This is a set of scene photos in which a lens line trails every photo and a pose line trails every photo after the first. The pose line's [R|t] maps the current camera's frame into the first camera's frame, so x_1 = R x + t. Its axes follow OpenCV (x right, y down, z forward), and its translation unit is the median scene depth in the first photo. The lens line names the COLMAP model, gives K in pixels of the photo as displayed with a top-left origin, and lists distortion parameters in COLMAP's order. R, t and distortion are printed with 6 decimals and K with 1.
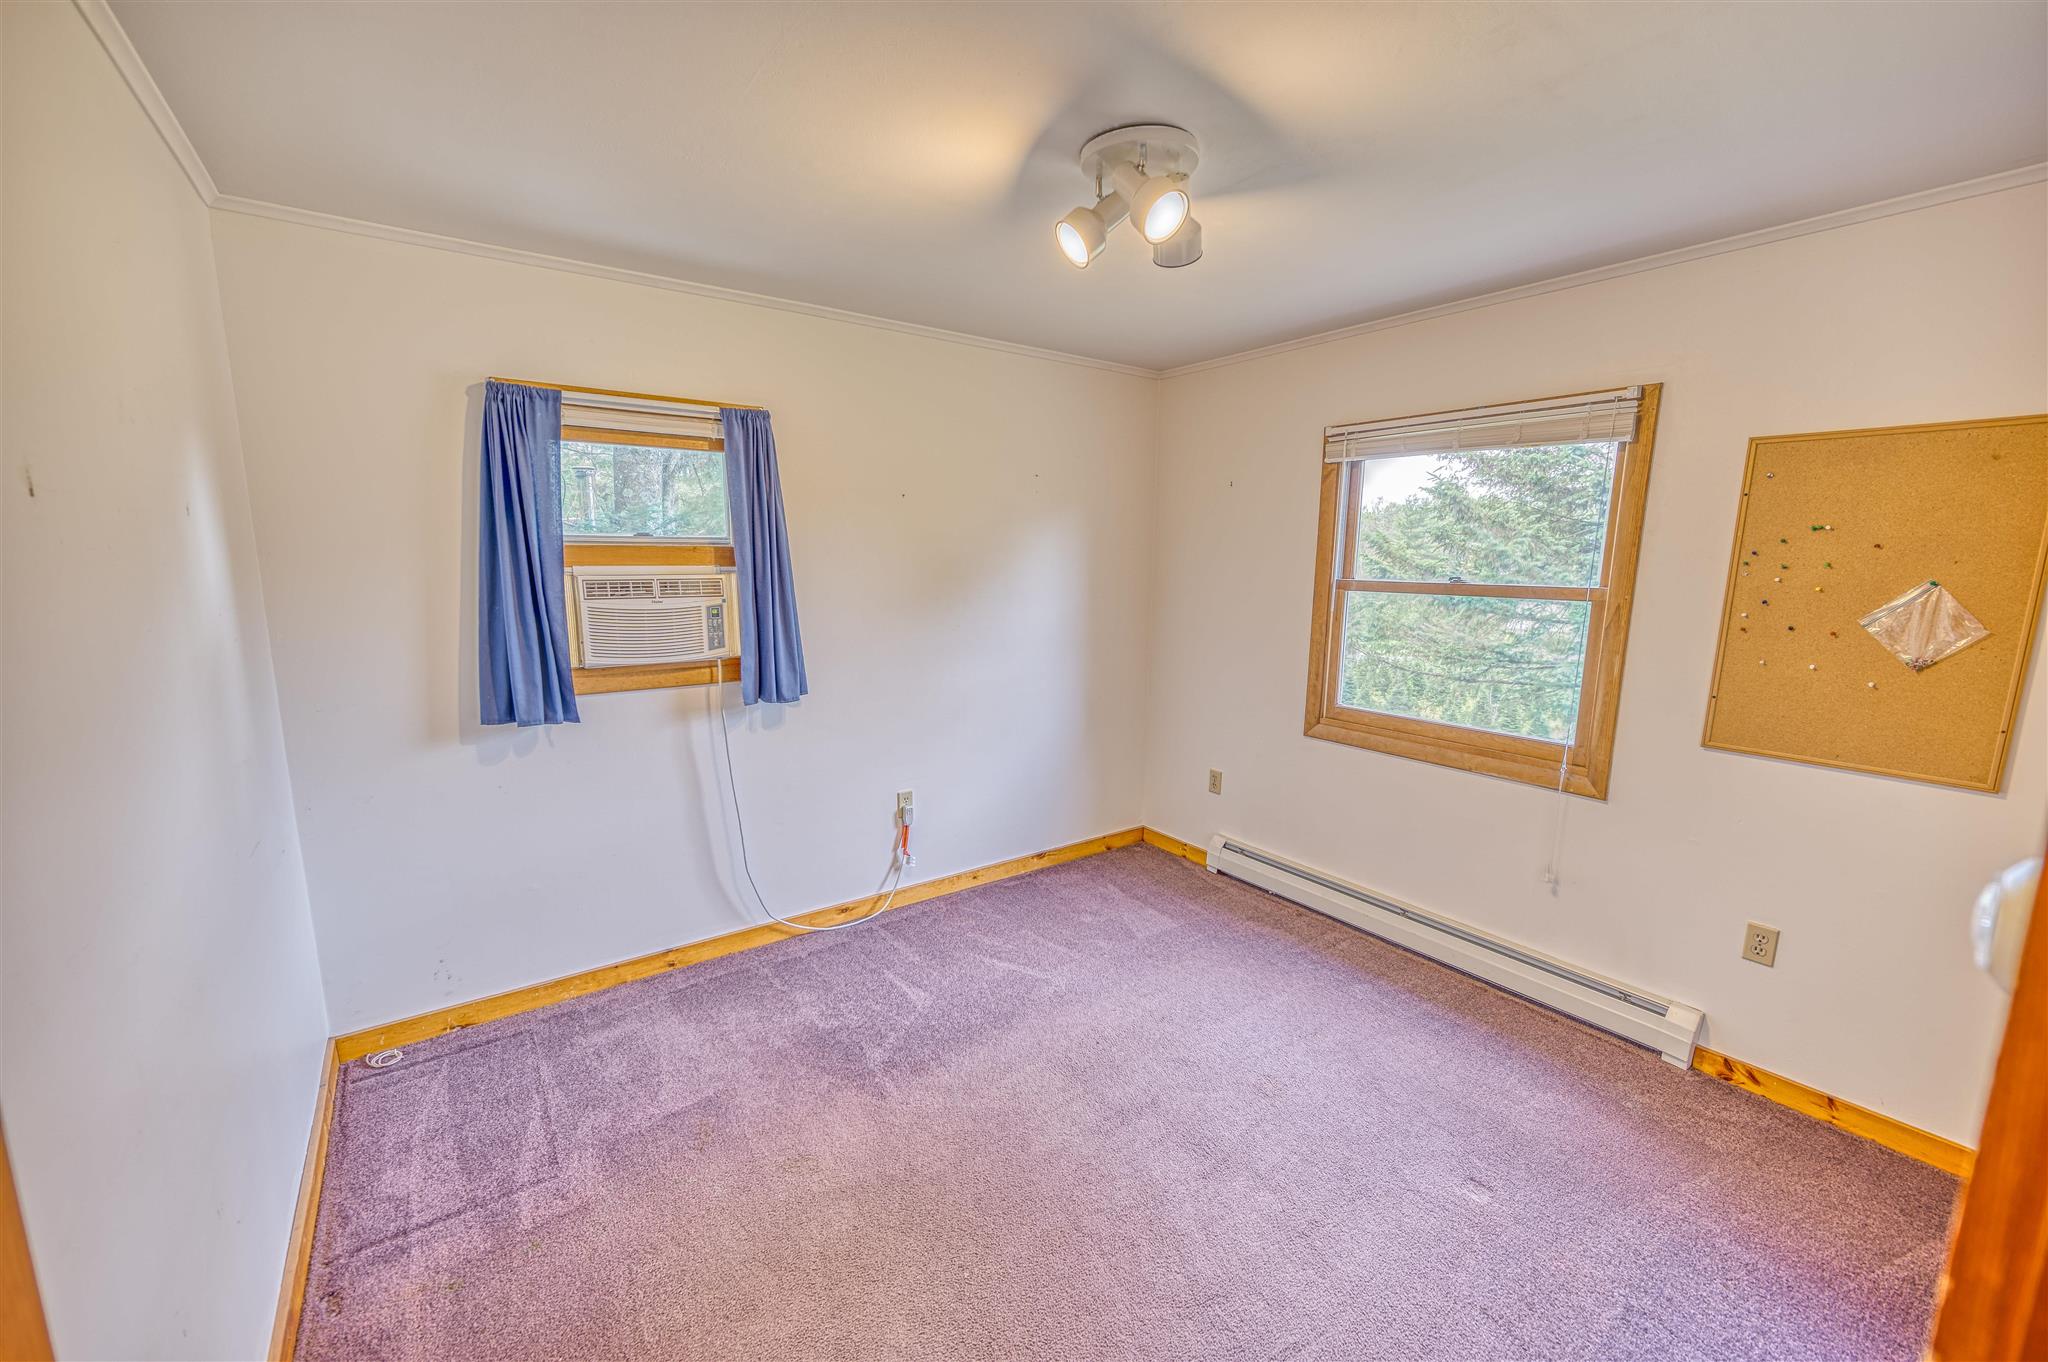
lens RADIAL K [[810.2, 0, 1015.9], [0, 810.2, 686.4], [0, 0, 1]] dist [-0.001366, -0.000463]
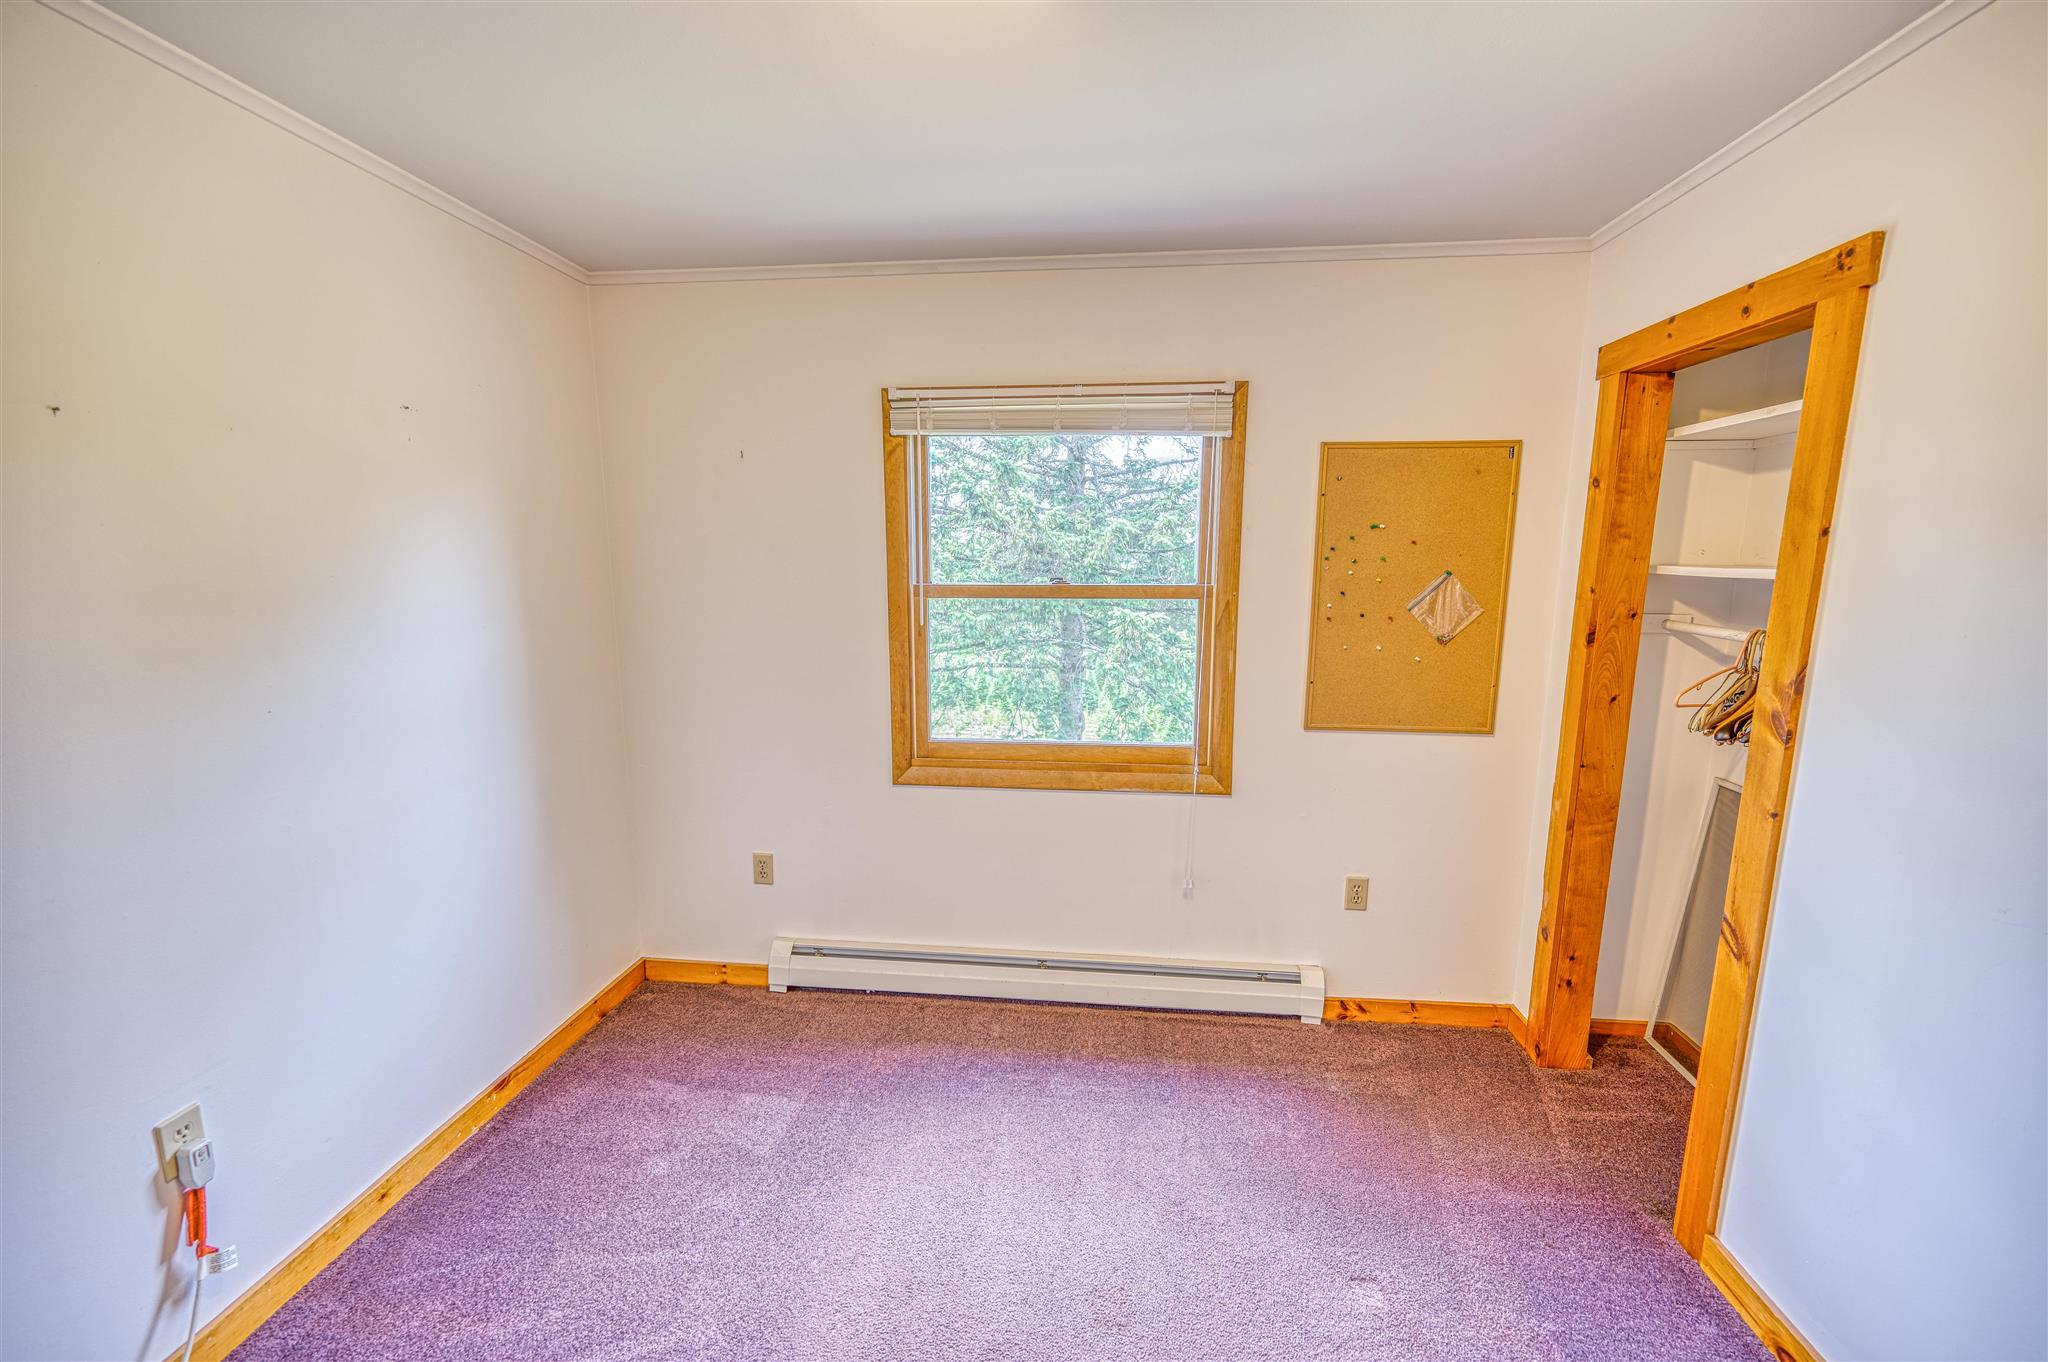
lens RADIAL K [[810.2, 0, 1015.9], [0, 810.2, 686.4], [0, 0, 1]] dist [-0.001366, -0.000463]
pose [[0.660695, -0.127594, 0.739731, -0.152387], [0.126821, 0.990256, 0.057535, -0.072361], [-0.739864, 0.055801, 0.670438, 0.438516]]
